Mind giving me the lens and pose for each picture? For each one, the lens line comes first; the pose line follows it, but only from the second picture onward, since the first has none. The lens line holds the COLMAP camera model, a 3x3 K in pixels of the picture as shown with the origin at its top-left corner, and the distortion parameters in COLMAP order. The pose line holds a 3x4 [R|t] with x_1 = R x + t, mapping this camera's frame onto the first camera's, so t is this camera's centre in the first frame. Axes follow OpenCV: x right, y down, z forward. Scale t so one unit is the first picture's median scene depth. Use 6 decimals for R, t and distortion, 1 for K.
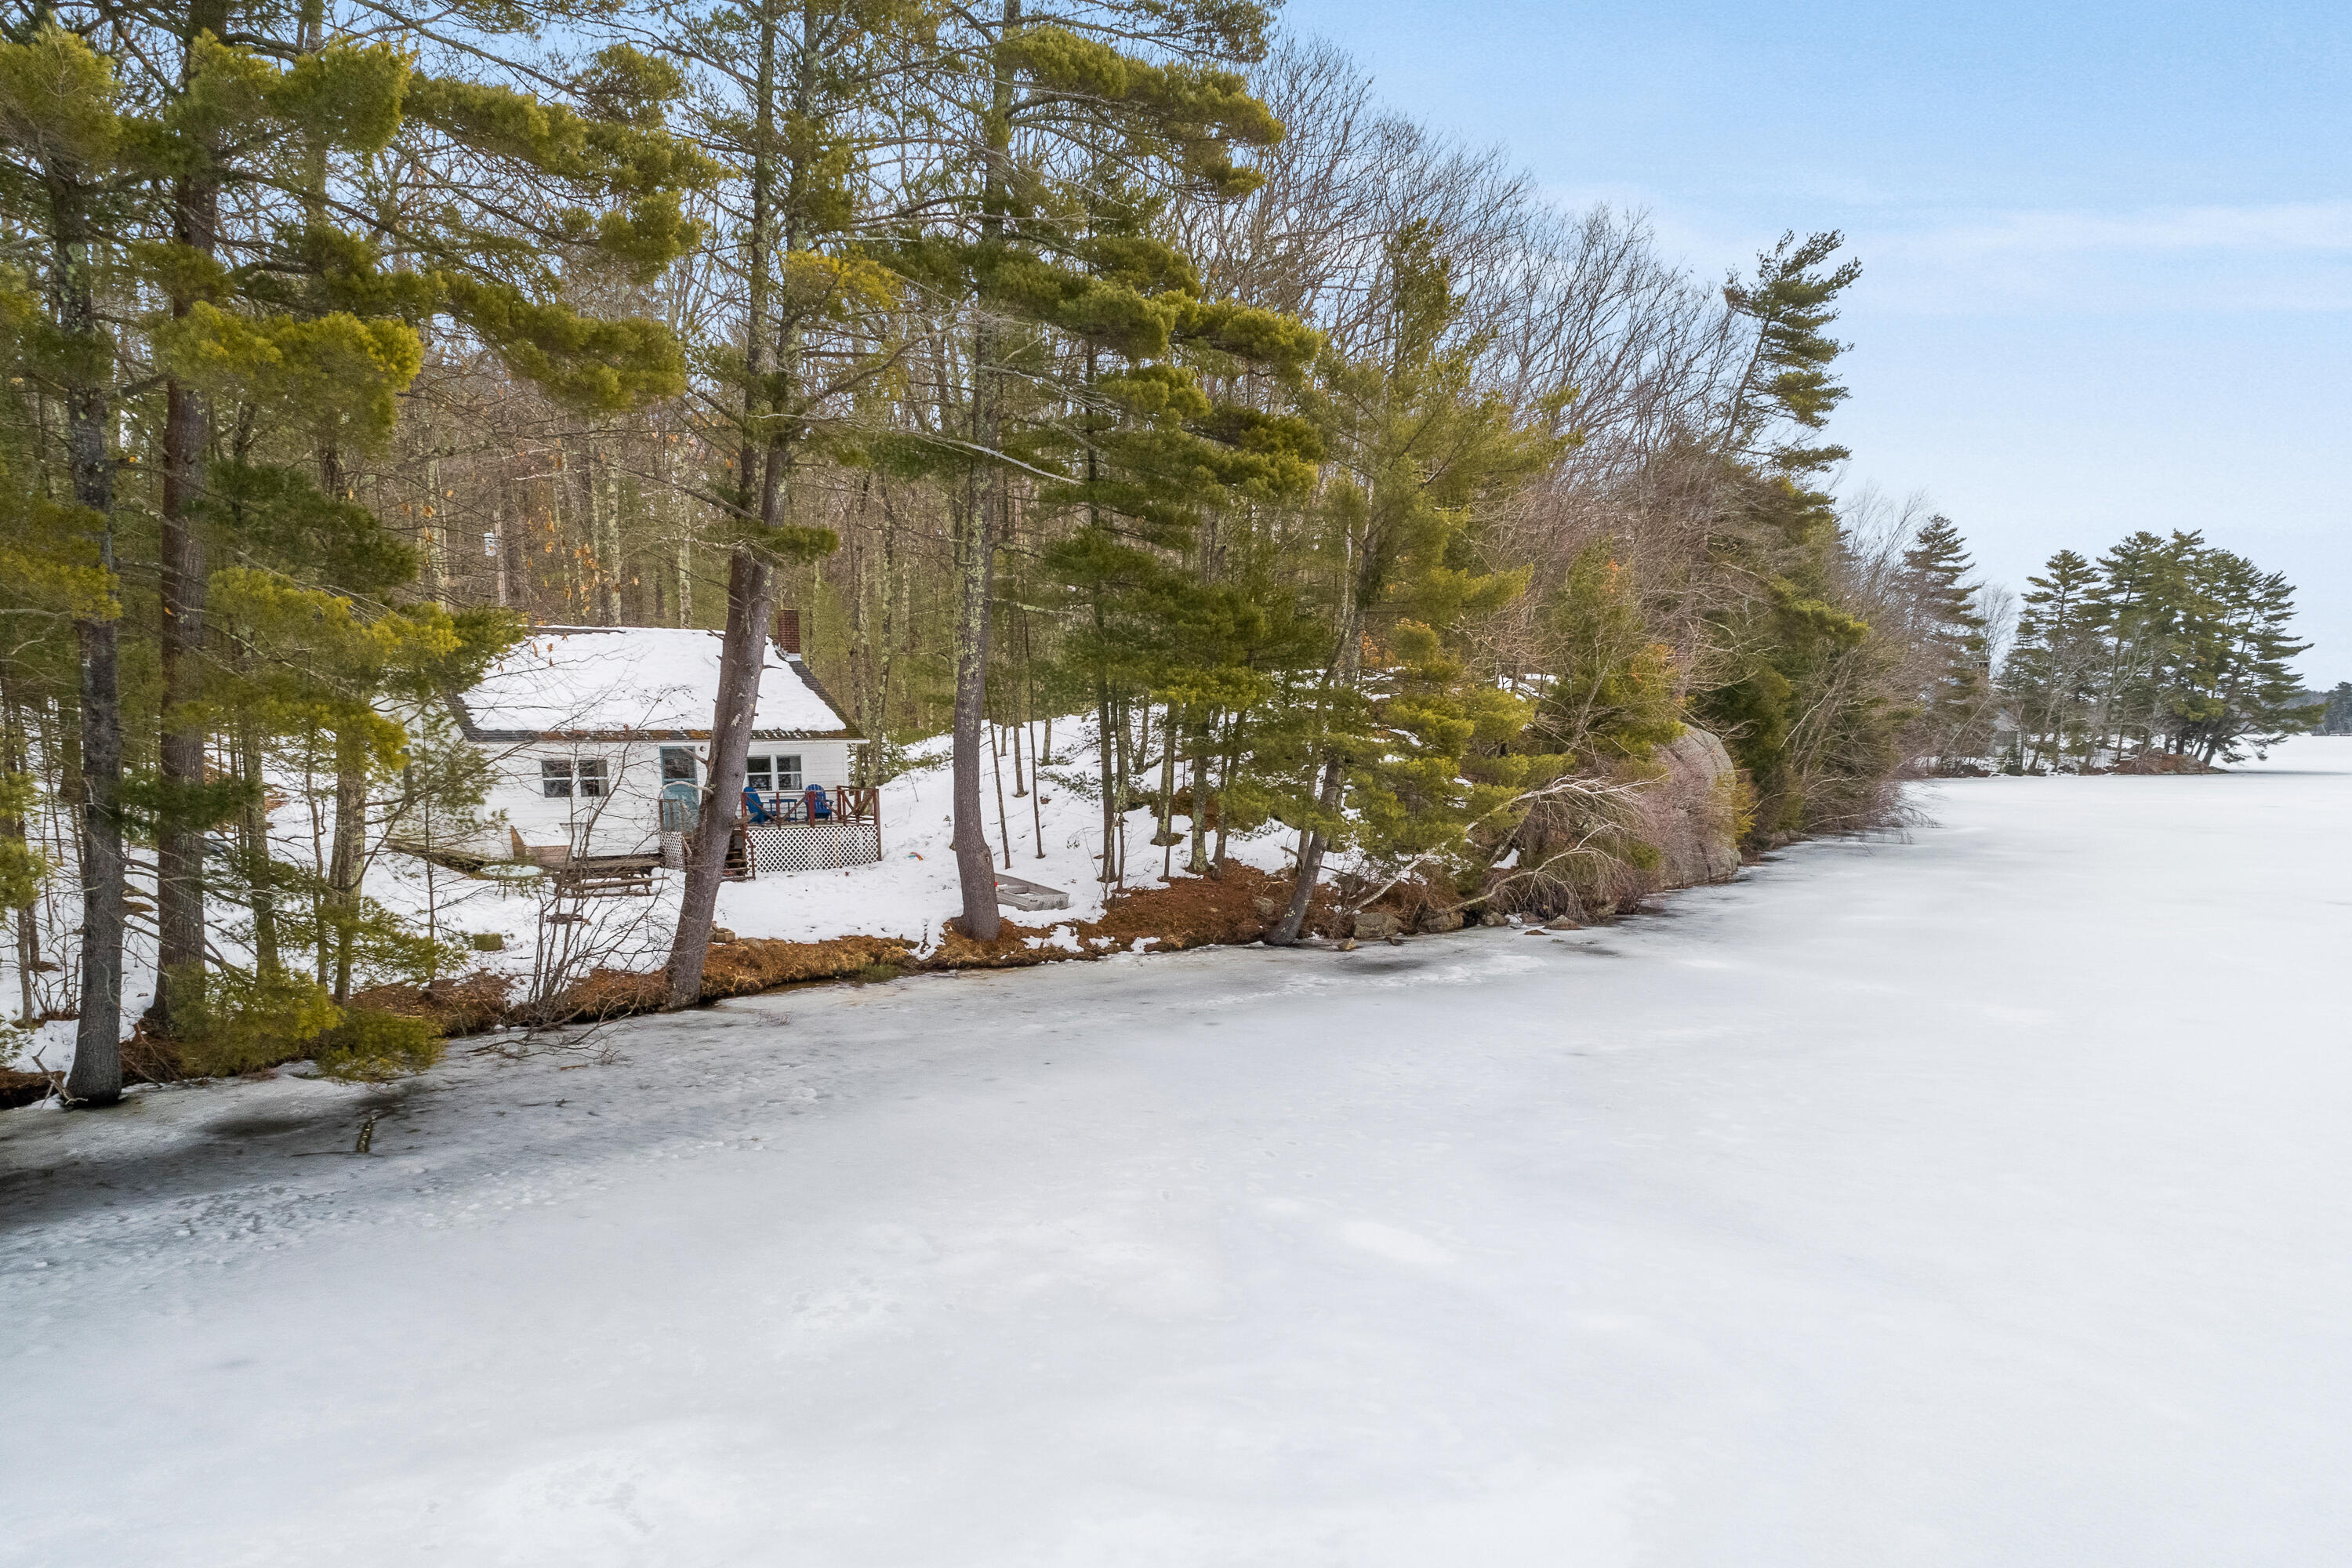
lens RADIAL K [[1733.9, 0, 1196.7], [0, 1733.9, 773.6], [0, 0, 1]] dist [-0.011919, -0.001239]
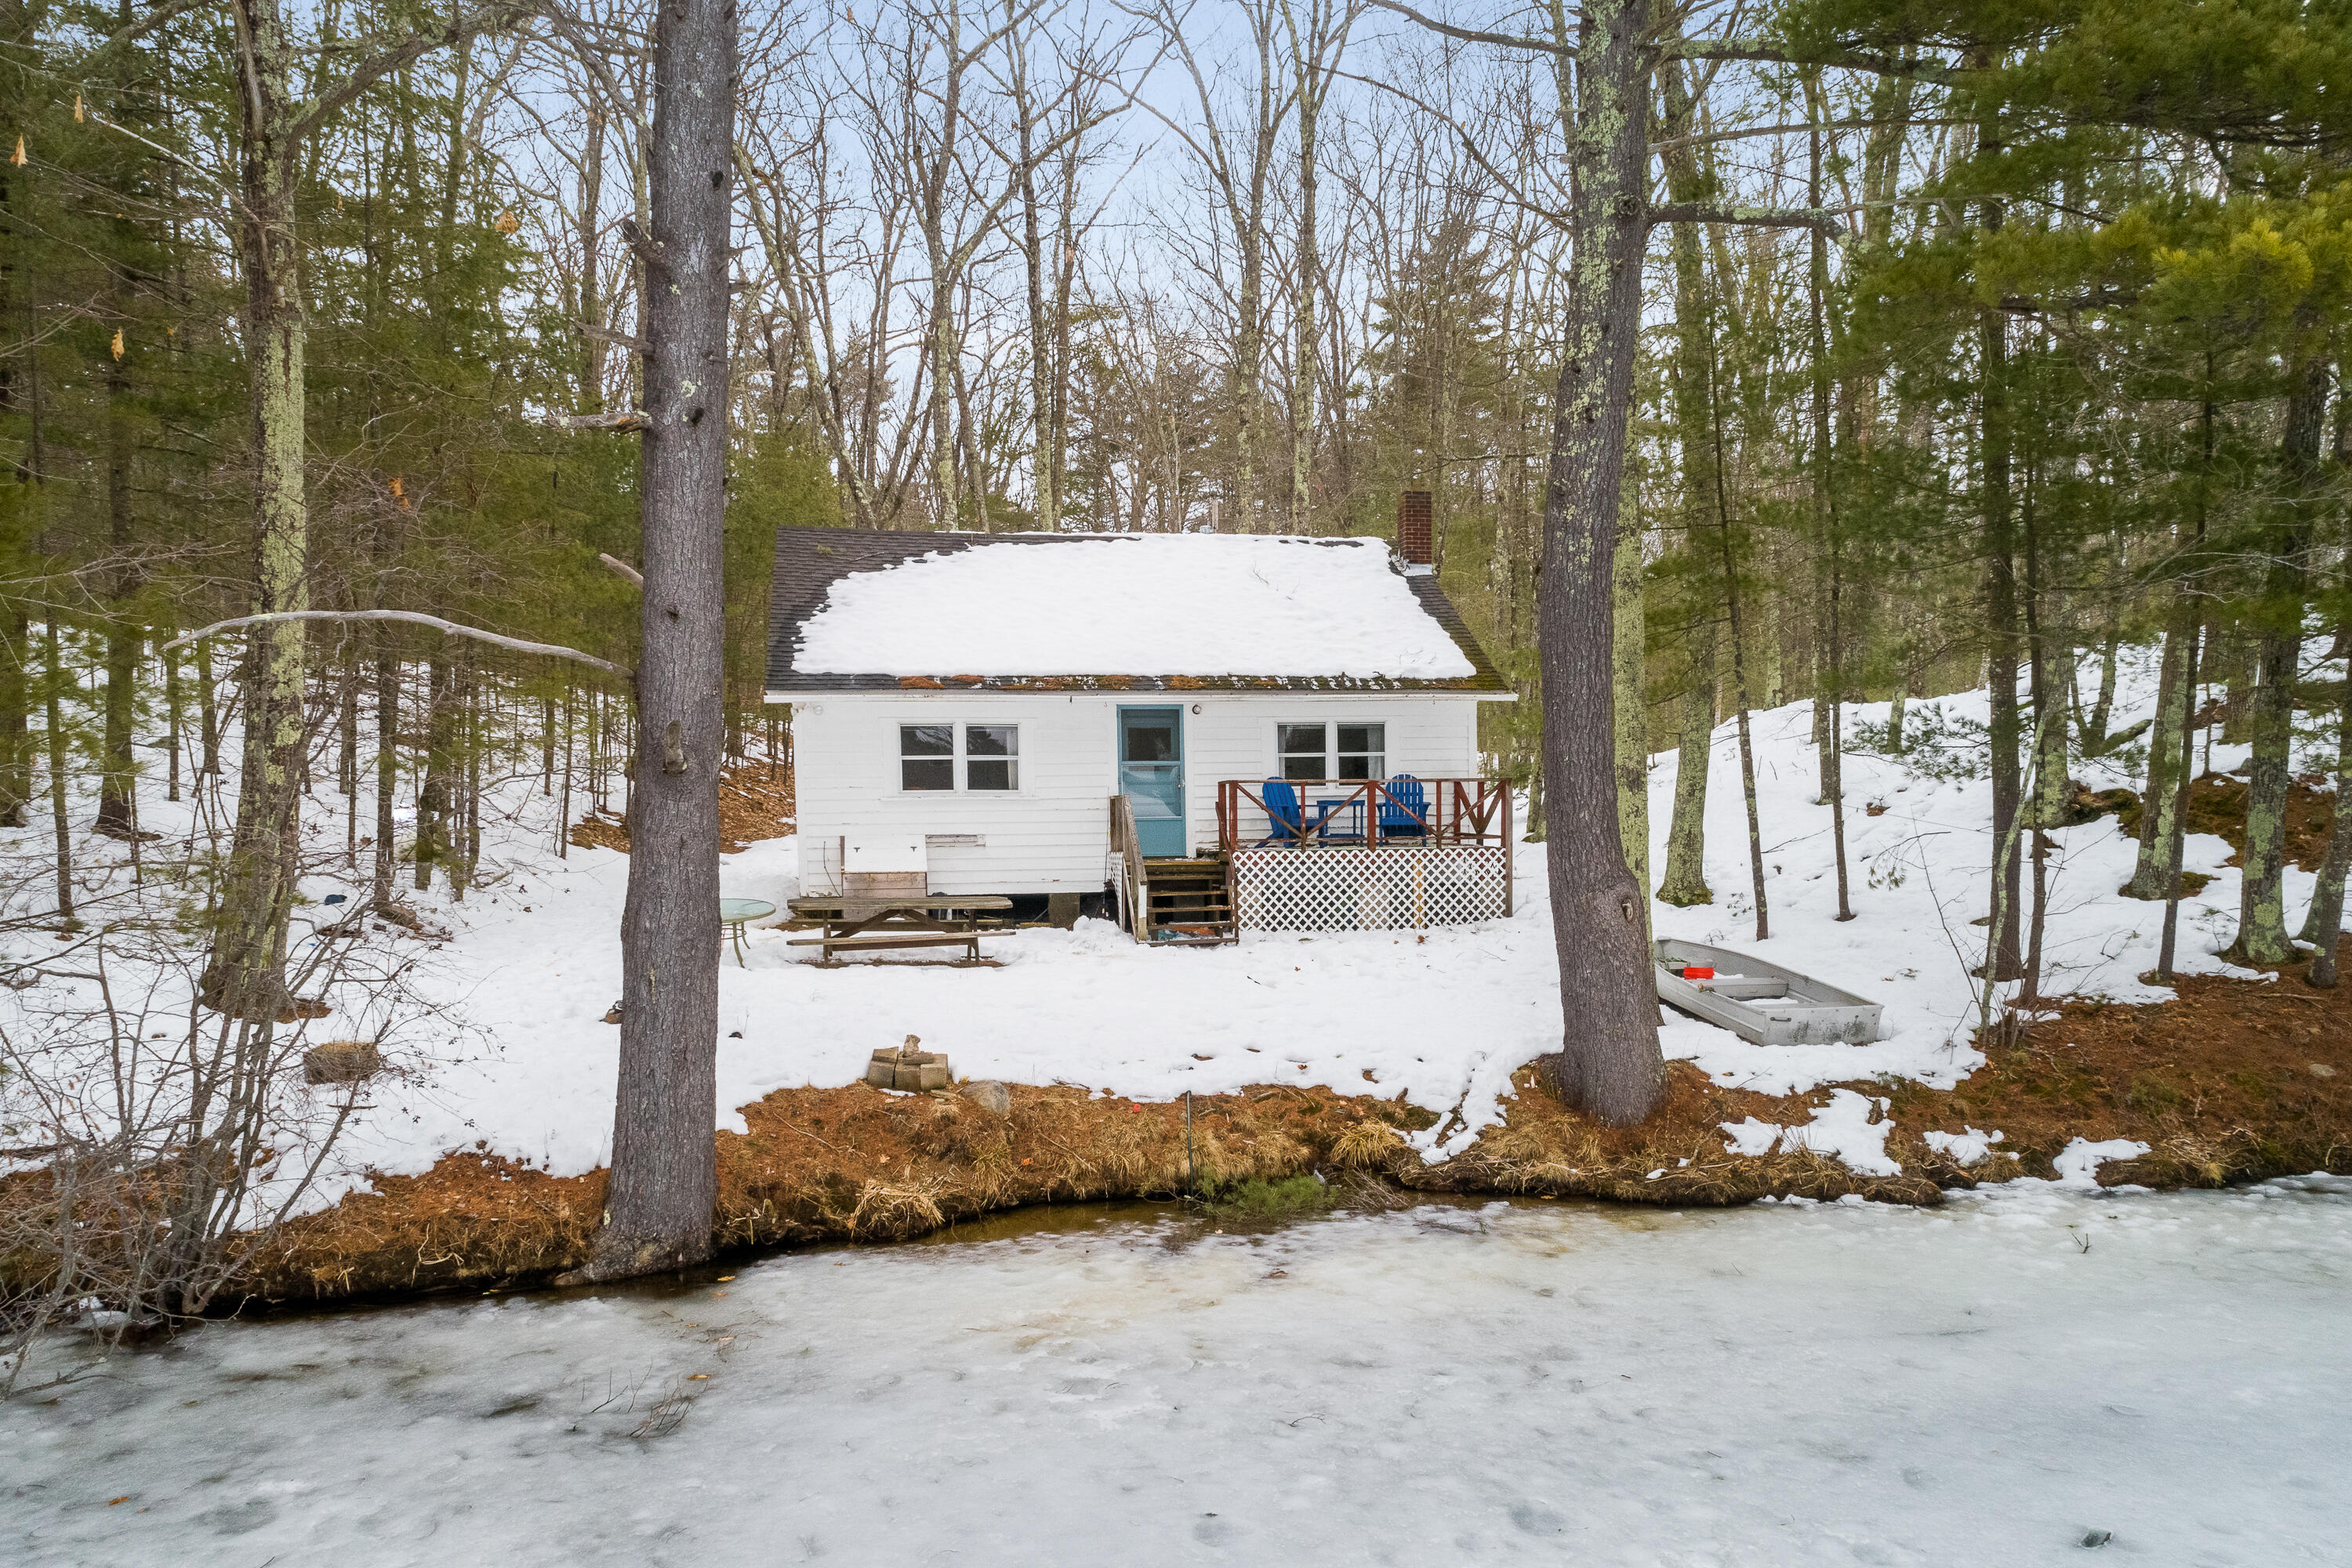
lens RADIAL K [[1601.1, 0, 1176.3], [0, 1601.1, 911.7], [0, 0, 1]] dist [-0.000768, 0.004108]
pose [[0.850637, 0.023111, -0.525245, -0.018411], [-0.003866, 0.999281, 0.037707, 0.033558], [0.525739, -0.030044, 0.850115, 0.587144]]
